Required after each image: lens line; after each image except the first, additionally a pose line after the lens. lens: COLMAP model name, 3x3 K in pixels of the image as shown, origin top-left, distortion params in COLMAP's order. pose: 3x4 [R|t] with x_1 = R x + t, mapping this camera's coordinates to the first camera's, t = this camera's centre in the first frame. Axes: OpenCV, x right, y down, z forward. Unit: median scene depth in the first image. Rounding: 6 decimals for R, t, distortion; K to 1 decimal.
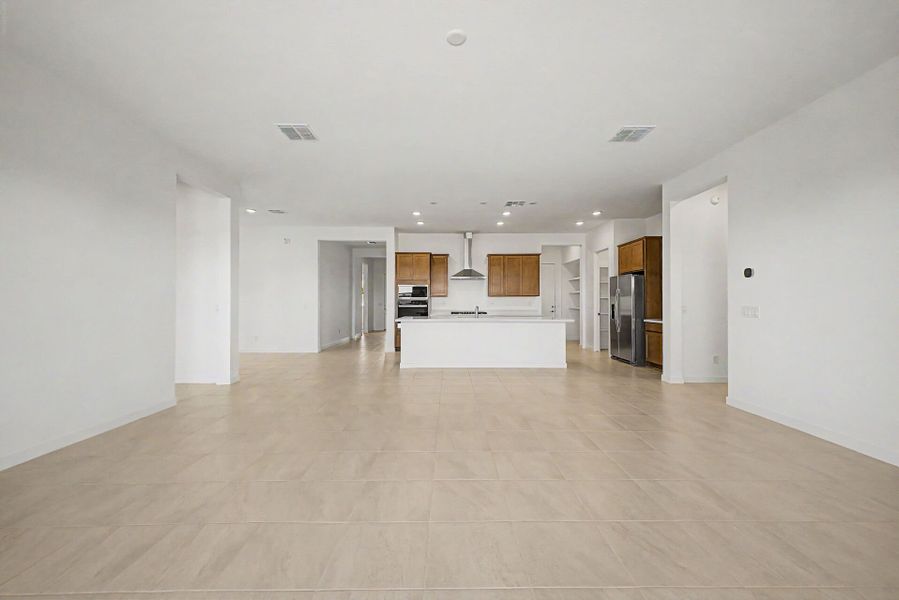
lens RADIAL K [[356.1, 0, 453.3], [0, 356.1, 299.9], [0, 0, 1]] dist [0.003814, 0.000130]
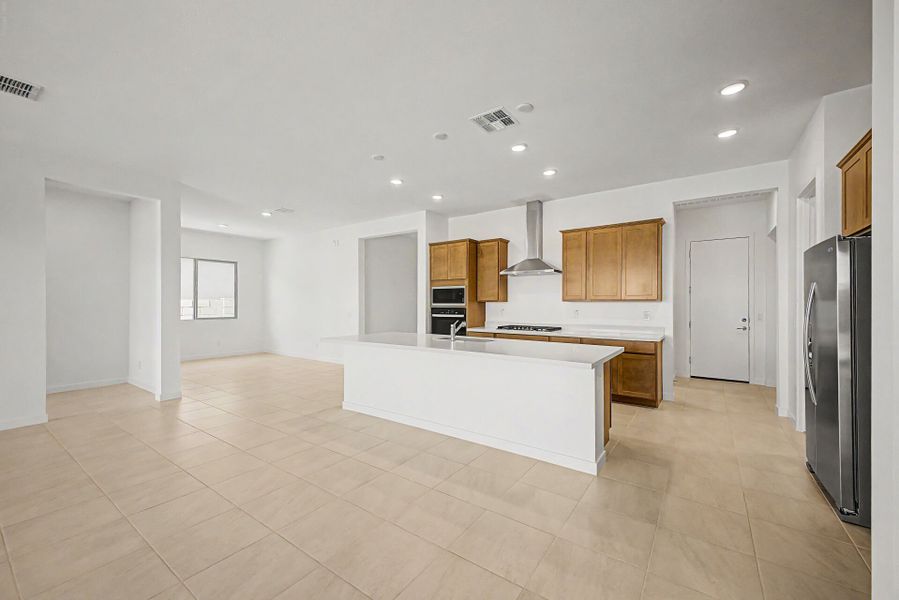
lens RADIAL K [[356.1, 0, 447.8], [0, 356.1, 302.4], [0, 0, 1]] dist [0.003814, 0.000130]
pose [[0.807580, -0.005984, -0.589727, 0.299475], [0.002990, 0.999977, -0.006051, -0.005437], [0.589750, 0.003123, 0.807580, 0.404596]]
